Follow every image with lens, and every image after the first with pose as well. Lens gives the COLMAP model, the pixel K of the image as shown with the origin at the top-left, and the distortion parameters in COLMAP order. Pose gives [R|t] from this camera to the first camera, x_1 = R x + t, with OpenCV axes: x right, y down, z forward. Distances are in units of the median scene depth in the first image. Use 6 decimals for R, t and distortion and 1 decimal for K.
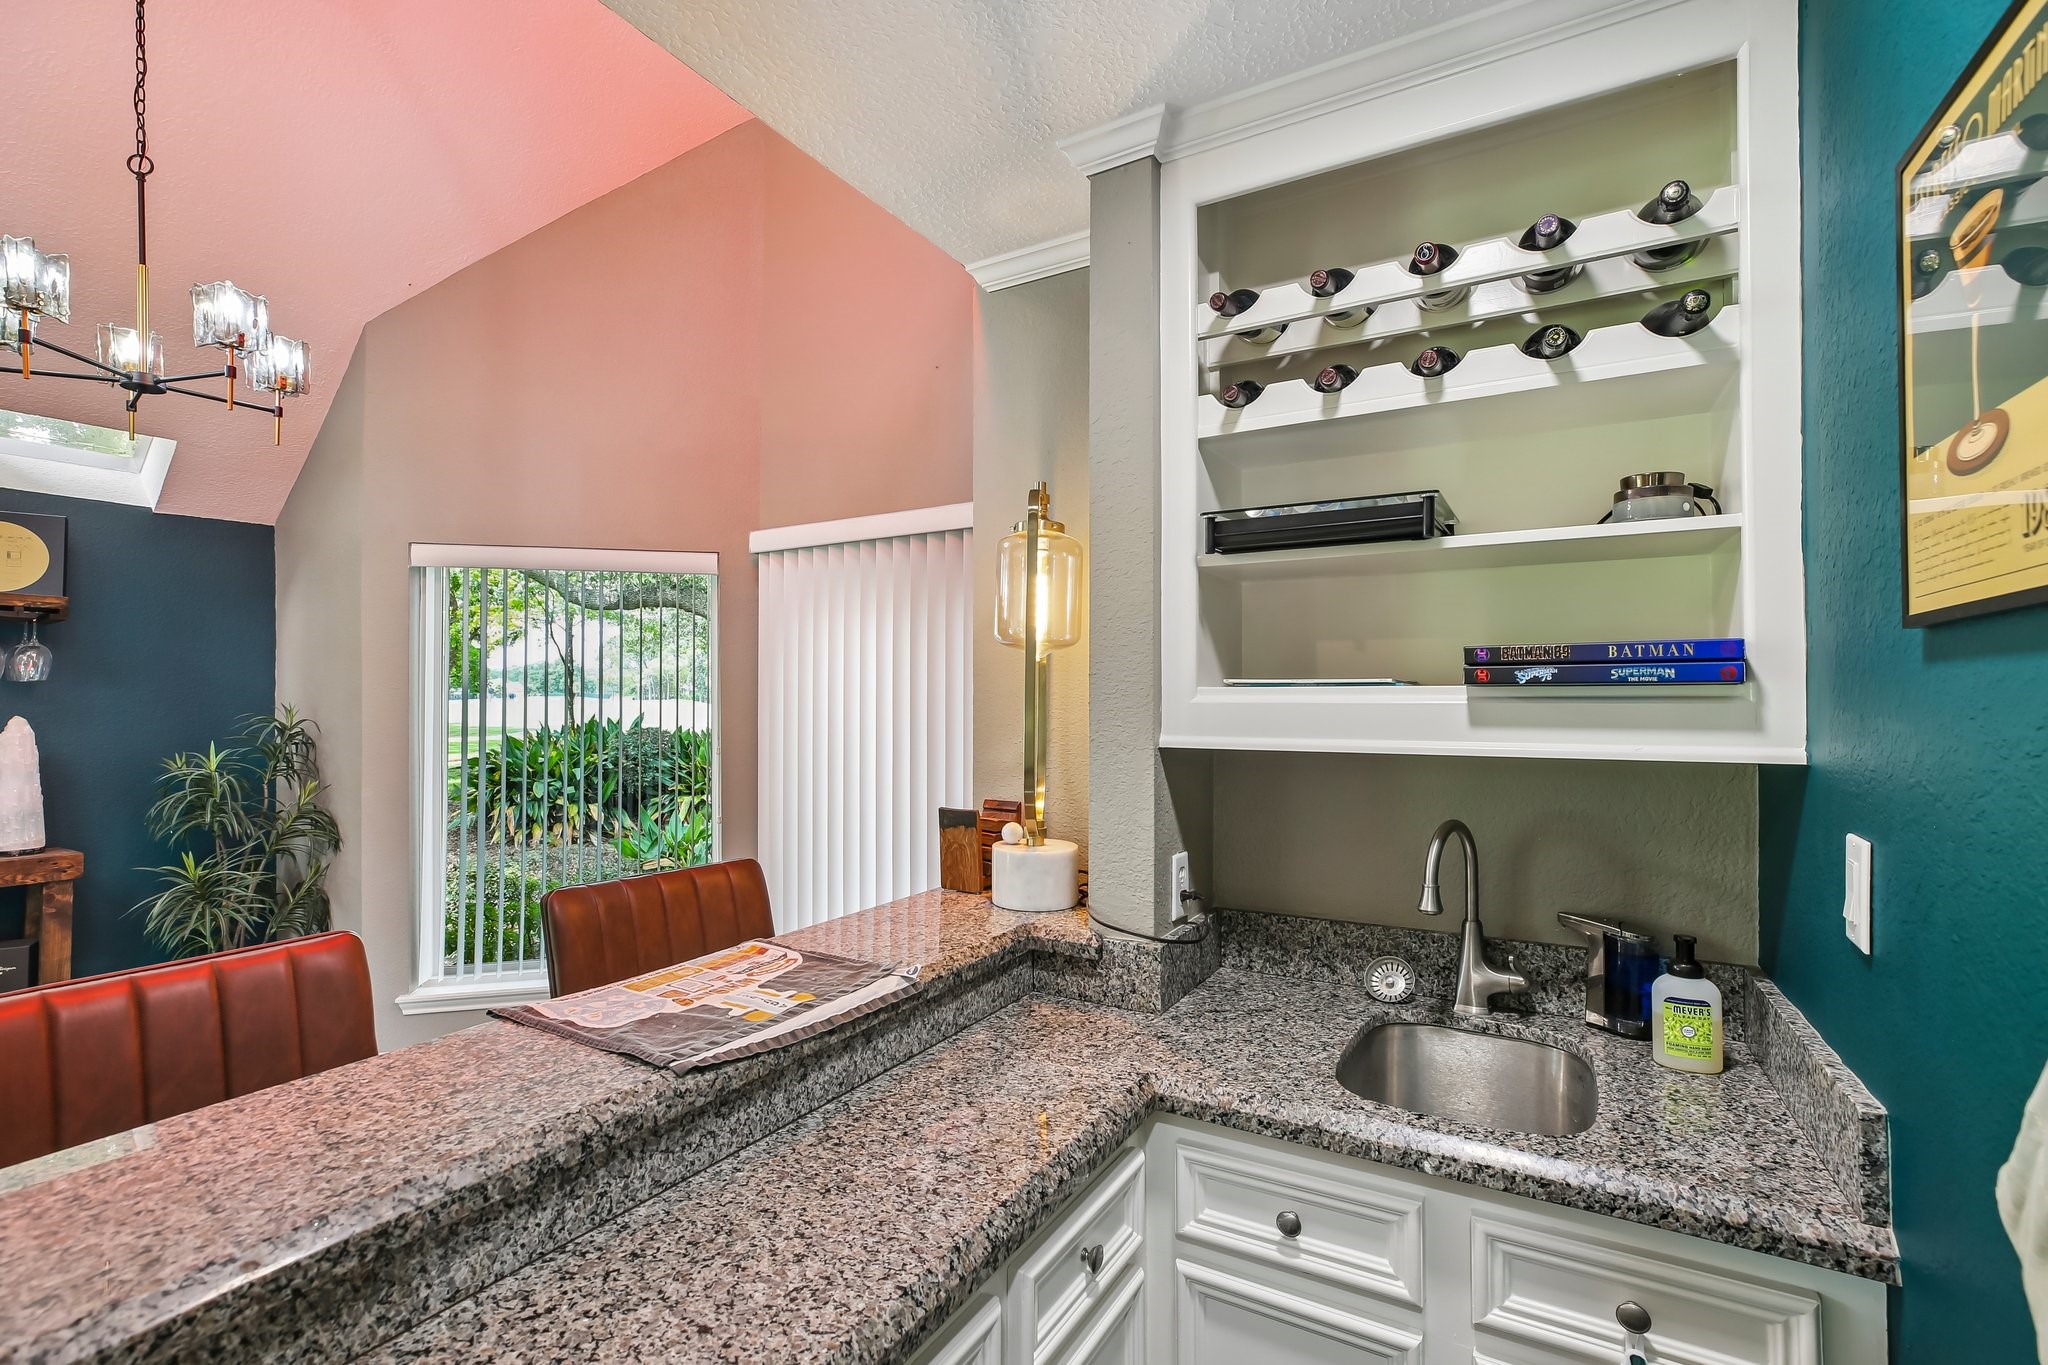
lens RADIAL K [[929.0, 0, 1021.0], [0, 929.0, 684.2], [0, 0, 1]] dist [-0.019288, 0.011705]
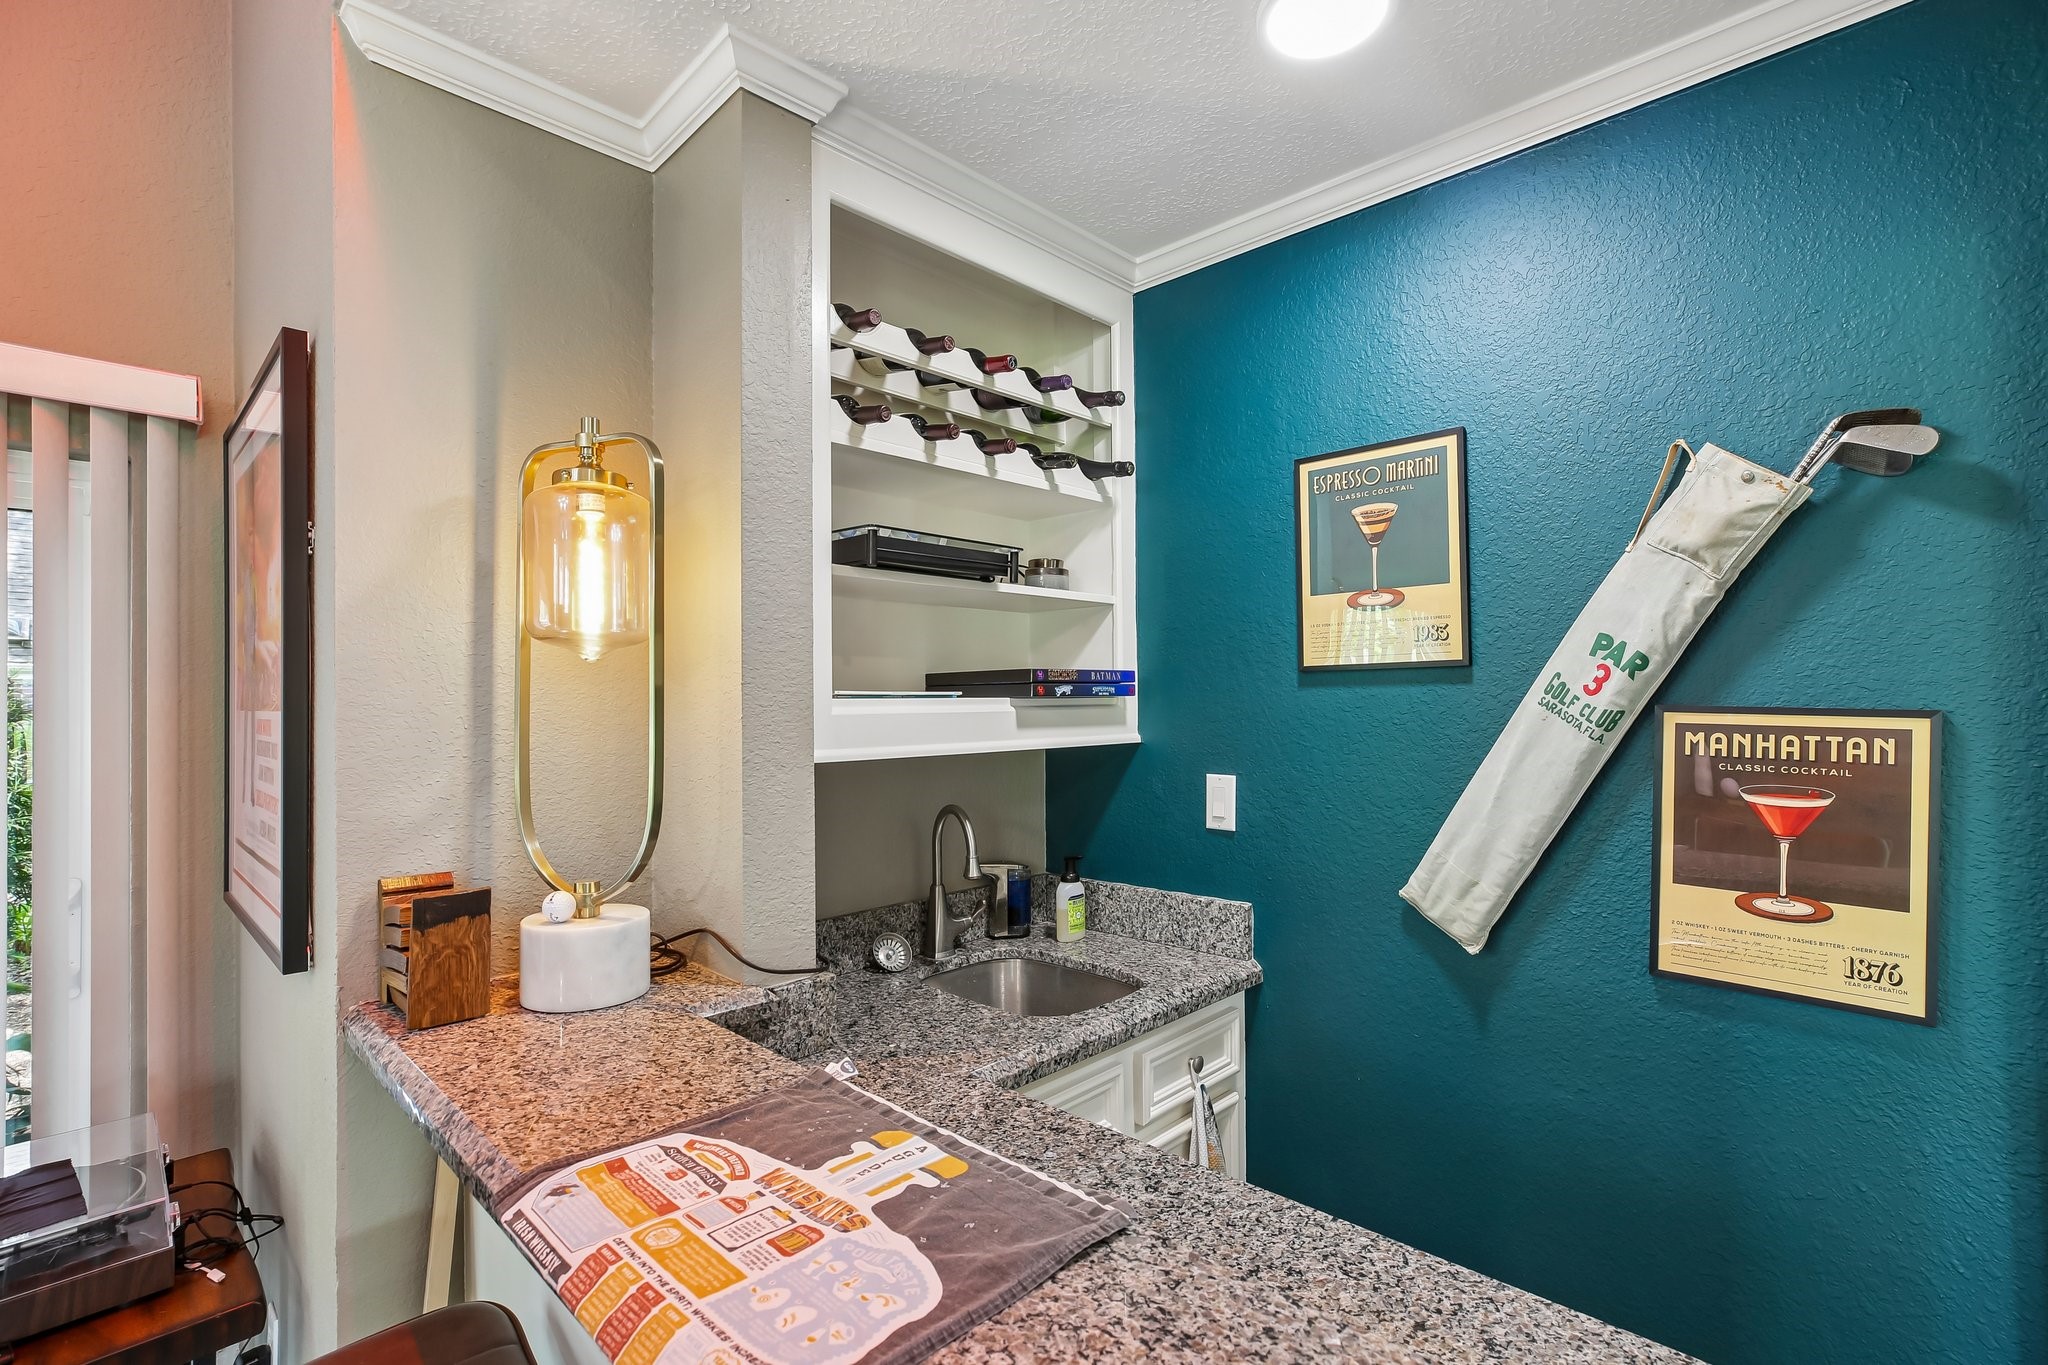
lens RADIAL K [[925.5, 0, 1017.0], [0, 925.5, 702.1], [0, 0, 1]] dist [-0.016265, 0.000071]
pose [[0.253117, -0.002647, 0.967432, -0.808468], [0.001300, 0.999996, 0.002396, 0.004584], [-0.967435, 0.000651, 0.253119, 0.662909]]
